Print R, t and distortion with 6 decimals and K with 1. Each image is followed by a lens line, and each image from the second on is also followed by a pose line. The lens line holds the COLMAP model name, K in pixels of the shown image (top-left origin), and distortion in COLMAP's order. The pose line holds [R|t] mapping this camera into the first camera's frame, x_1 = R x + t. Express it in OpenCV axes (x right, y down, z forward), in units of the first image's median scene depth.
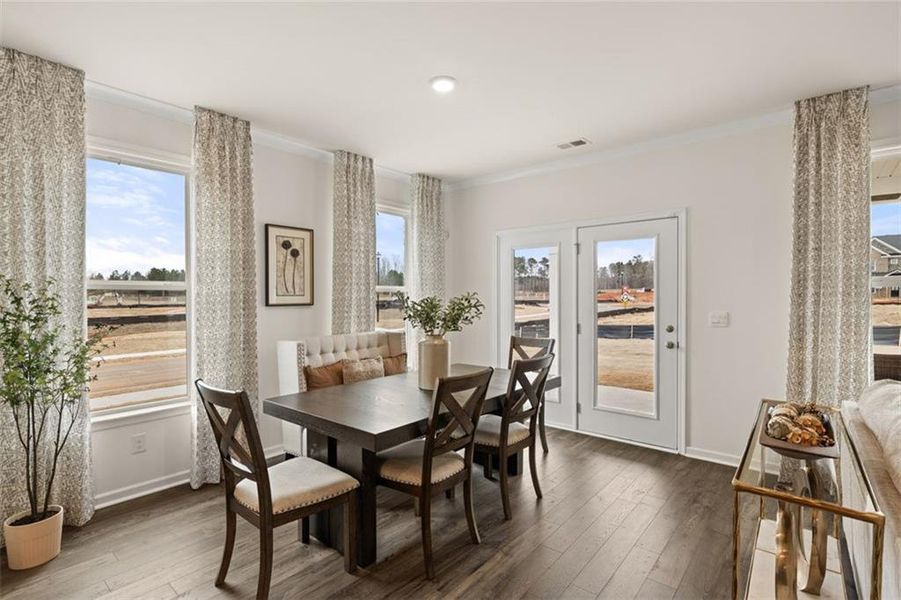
lens RADIAL K [[429.5, 0, 451.1], [0, 429.5, 297.8], [0, 0, 1]] dist [-0.004580, 0.000427]
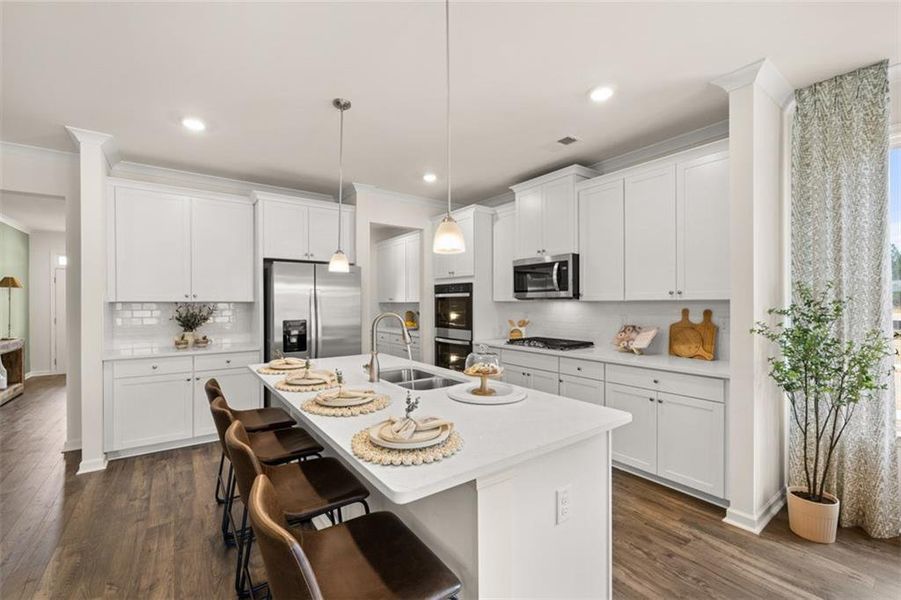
lens RADIAL K [[378.5, 0, 450.8], [0, 378.5, 303.0], [0, 0, 1]] dist [-0.000706, -0.000028]
pose [[-0.232670, 0.007242, -0.972529, 0.123762], [-0.001821, 0.999967, 0.007882, 0.000465], [0.972554, 0.003605, -0.232649, 0.185490]]
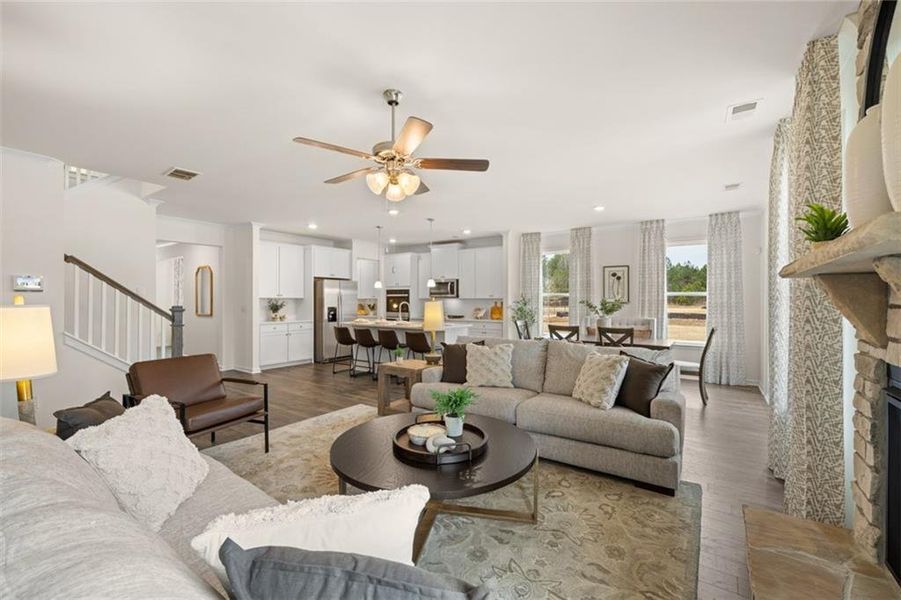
lens RADIAL K [[383.7, 0, 450.5], [0, 383.7, 300.0], [0, 0, 1]] dist [0.000114, 0.000052]
pose [[0.092479, 0.006430, -0.995694, 1.496285], [-0.007317, 0.999957, 0.005778, -0.001753], [0.995688, 0.006751, 0.092522, 0.006707]]
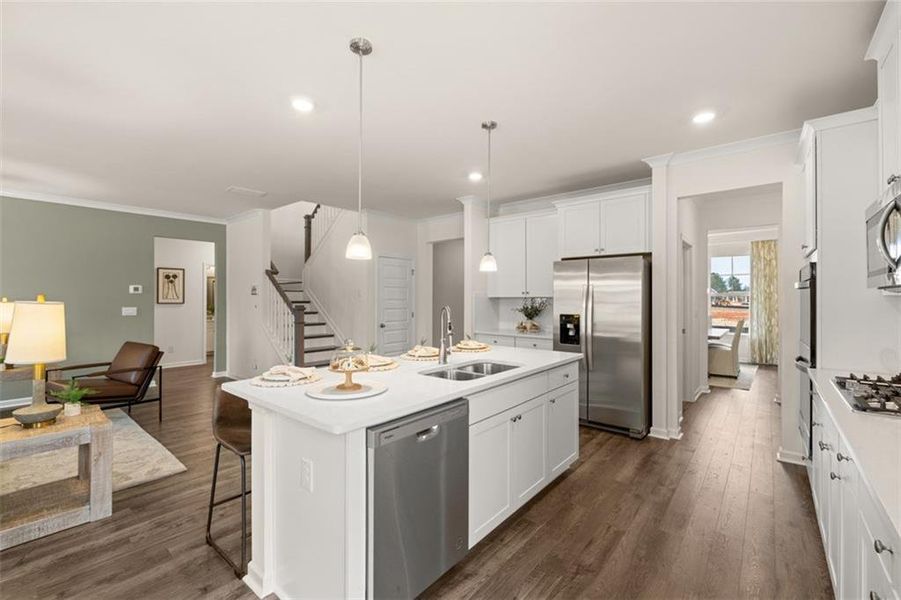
lens RADIAL K [[383.7, 0, 450.5], [0, 383.7, 300.0], [0, 0, 1]] dist [0.000114, 0.000052]
pose [[-0.999965, 0.006368, 0.005351, -0.441677], [0.006423, 0.999928, 0.010167, 0.000685], [-0.005286, 0.010201, -0.999934, 0.651887]]
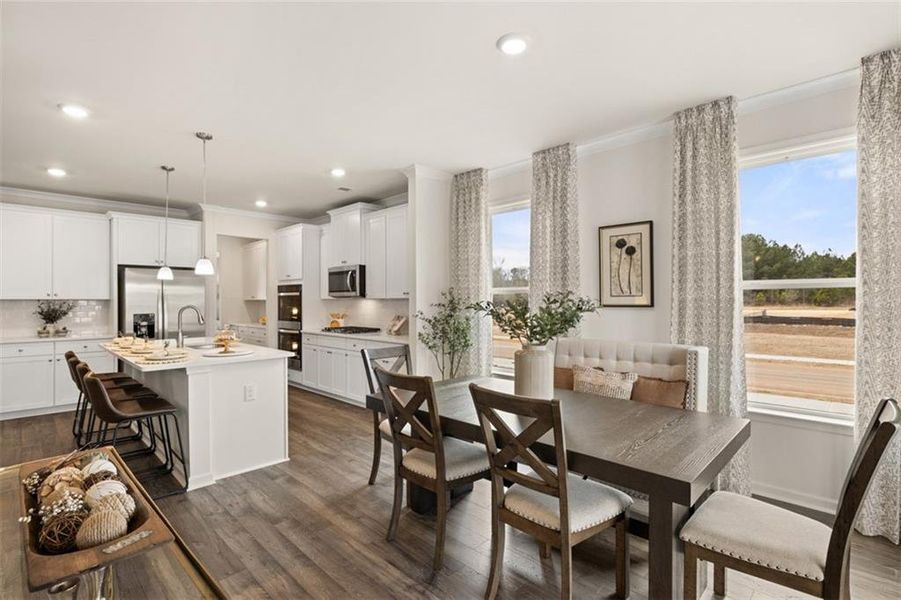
lens RADIAL K [[429.5, 0, 451.1], [0, 429.5, 297.8], [0, 0, 1]] dist [-0.004580, 0.000427]
pose [[-0.077087, -0.000436, -0.997024, 0.624612], [-0.001773, 0.999998, -0.000300, -0.000780], [0.997023, 0.001745, -0.077088, 0.713168]]
